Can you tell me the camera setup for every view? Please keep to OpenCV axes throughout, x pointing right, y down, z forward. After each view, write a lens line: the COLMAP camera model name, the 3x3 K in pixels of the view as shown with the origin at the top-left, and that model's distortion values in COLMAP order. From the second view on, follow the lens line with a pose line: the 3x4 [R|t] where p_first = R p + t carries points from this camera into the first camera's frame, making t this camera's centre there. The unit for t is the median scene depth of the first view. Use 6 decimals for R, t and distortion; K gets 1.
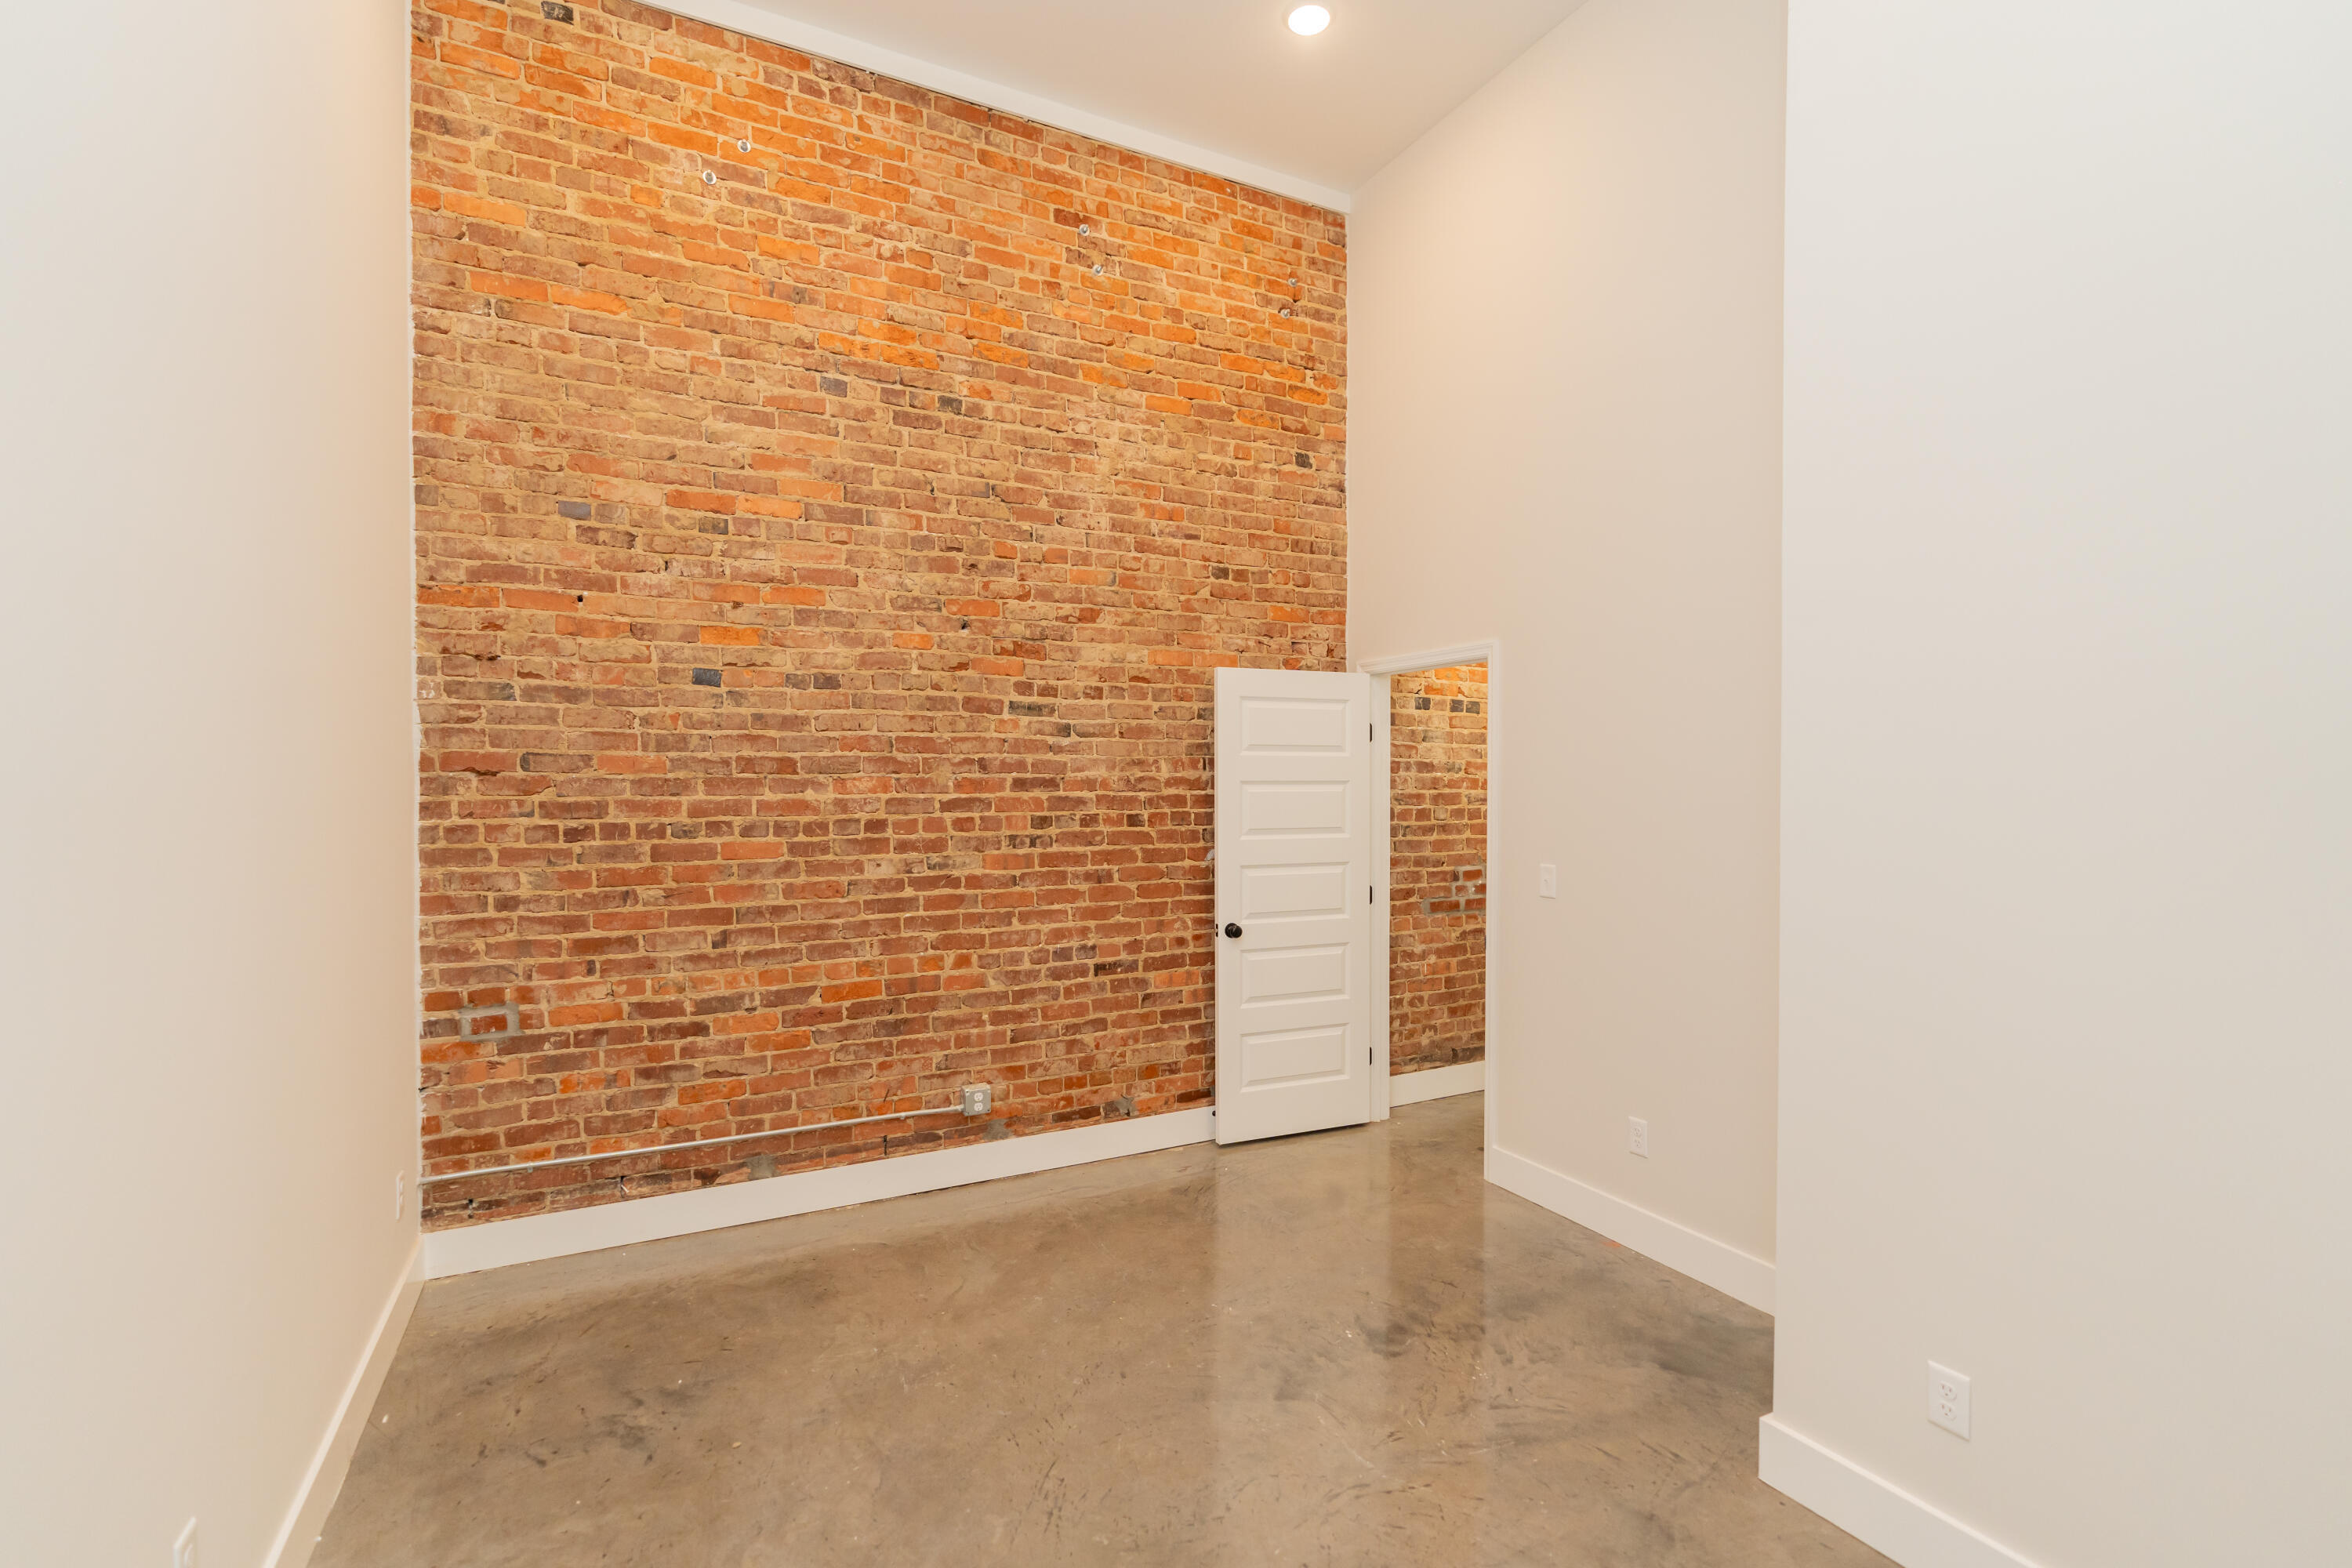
lens RADIAL K [[1073.6, 0, 1174.9], [0, 1073.6, 789.3], [0, 0, 1]] dist [-0.005408, 0.004070]
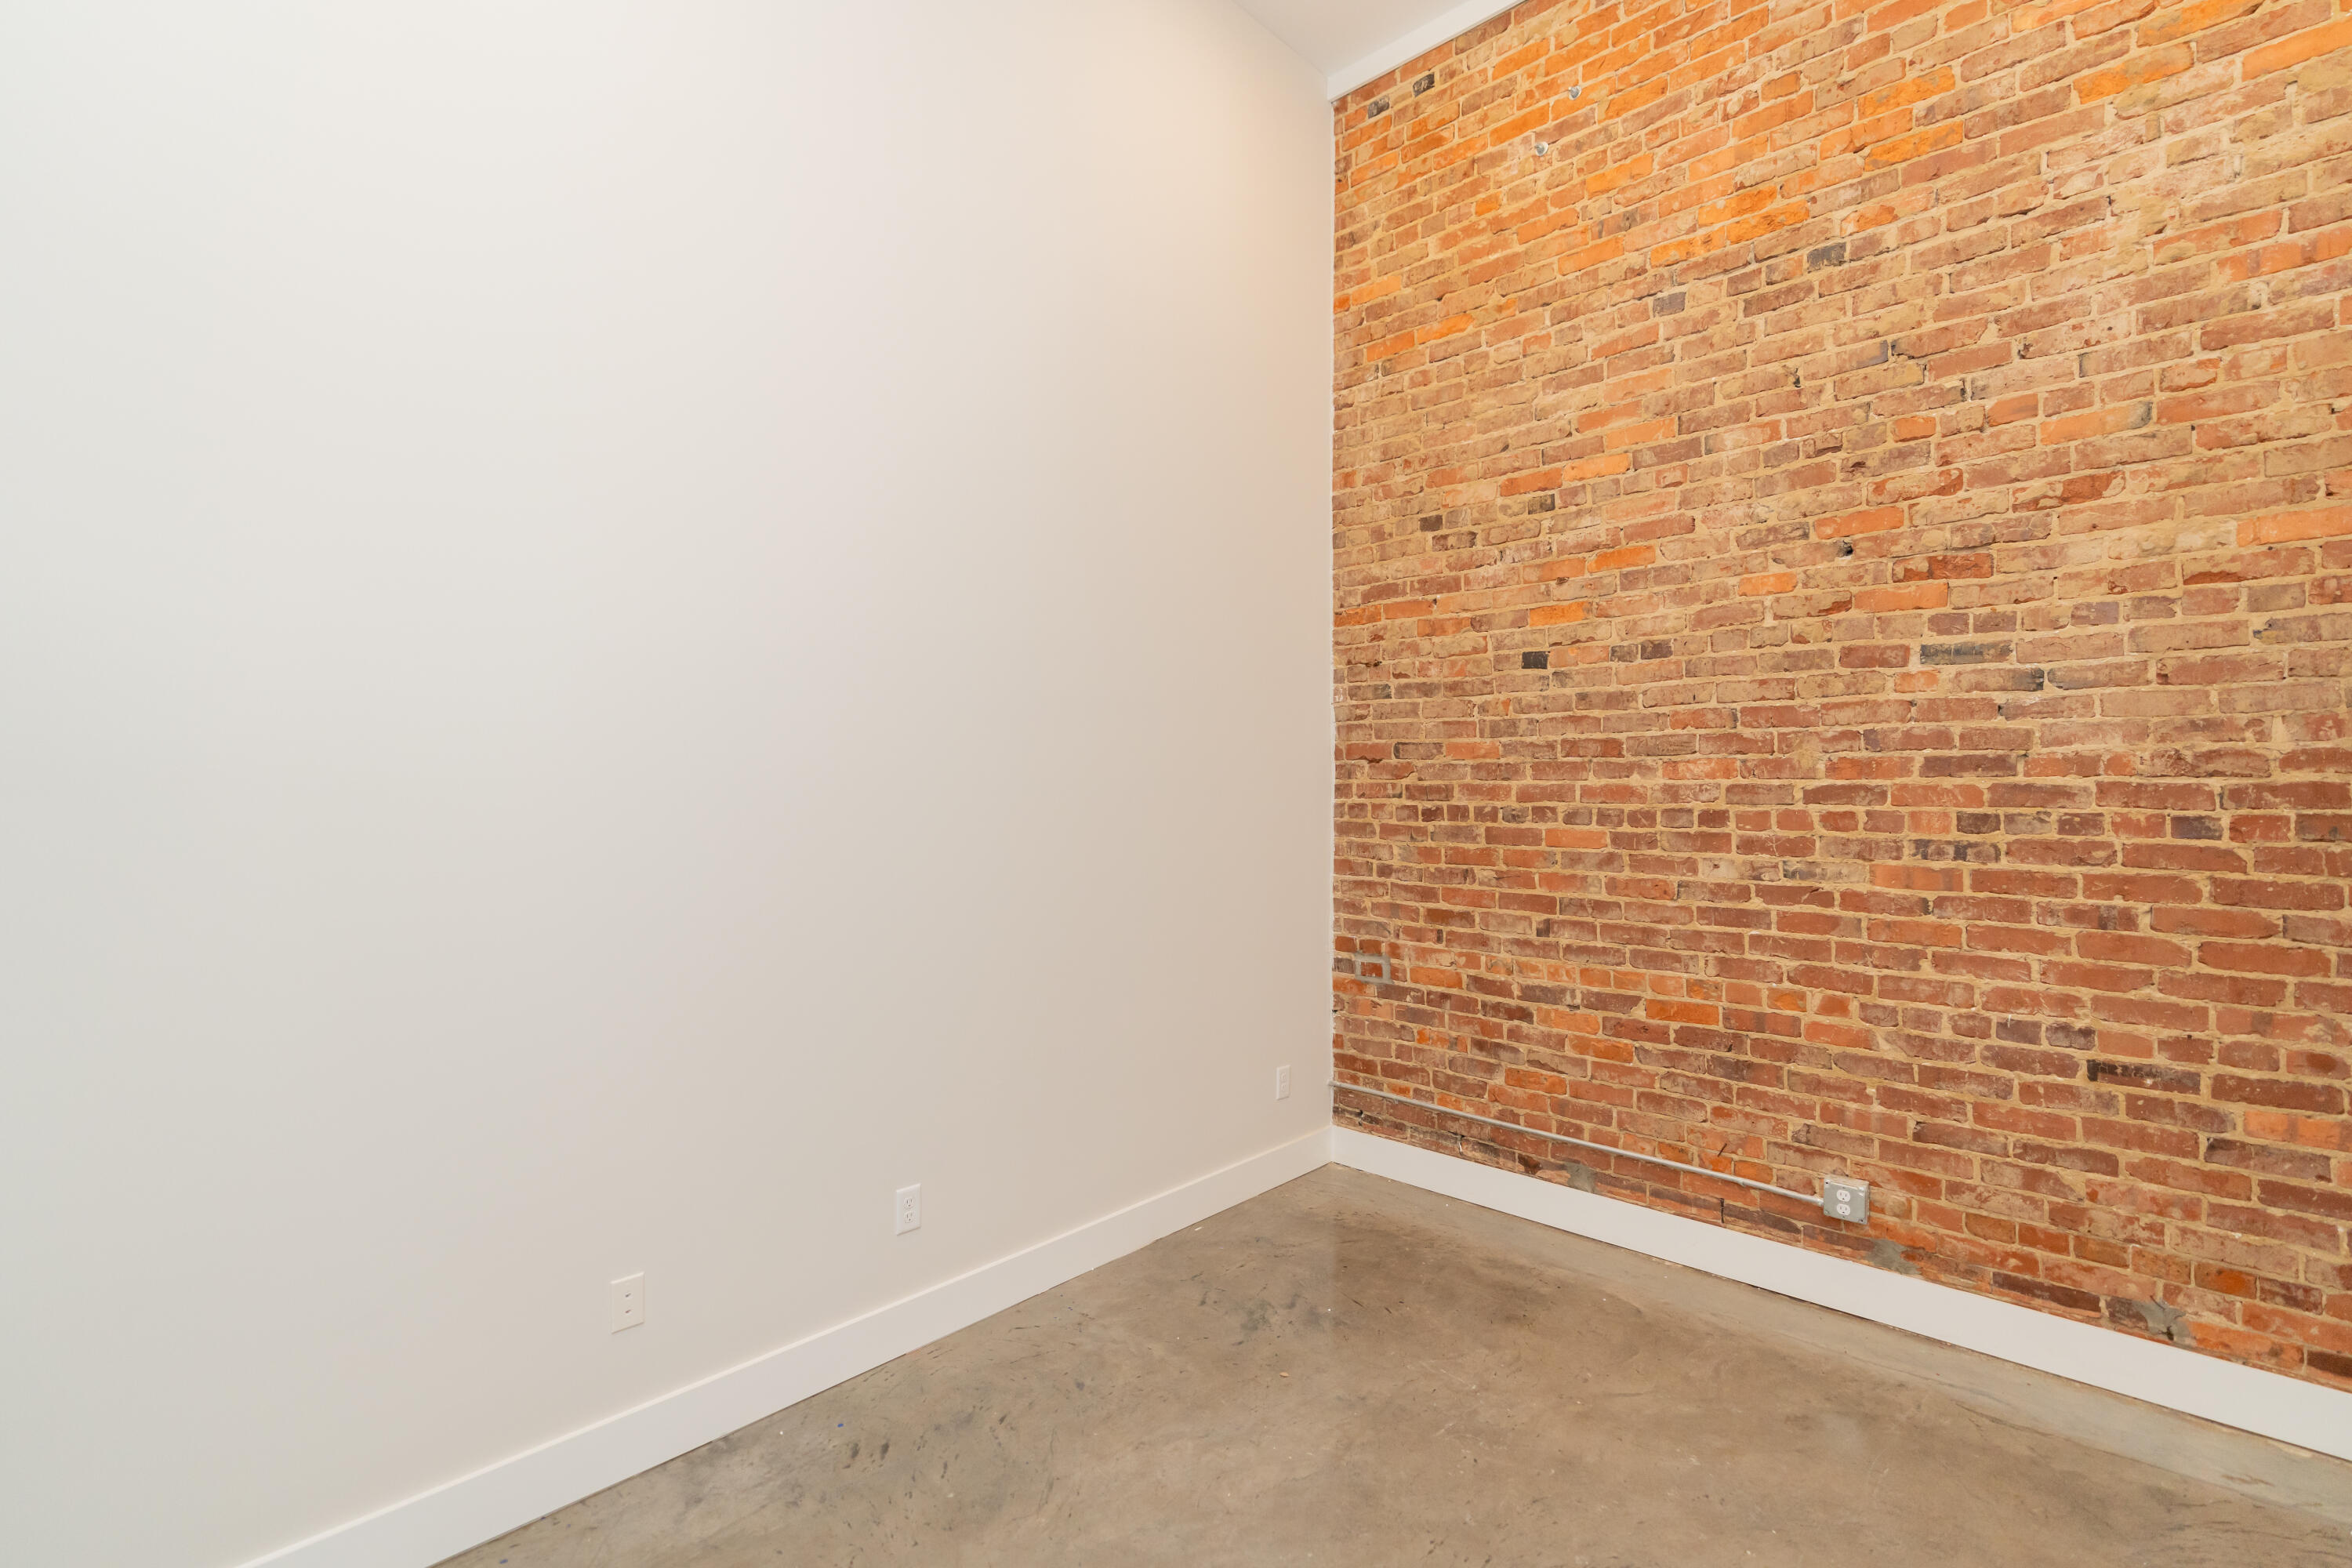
lens RADIAL K [[1073.6, 0, 1182.6], [0, 1073.6, 791.5], [0, 0, 1]] dist [-0.005408, 0.004070]
pose [[0.325515, 0.009831, -0.945486, 0.382793], [-0.004797, 0.999950, 0.008746, 0.008919], [0.945525, 0.001689, 0.325546, 0.365173]]
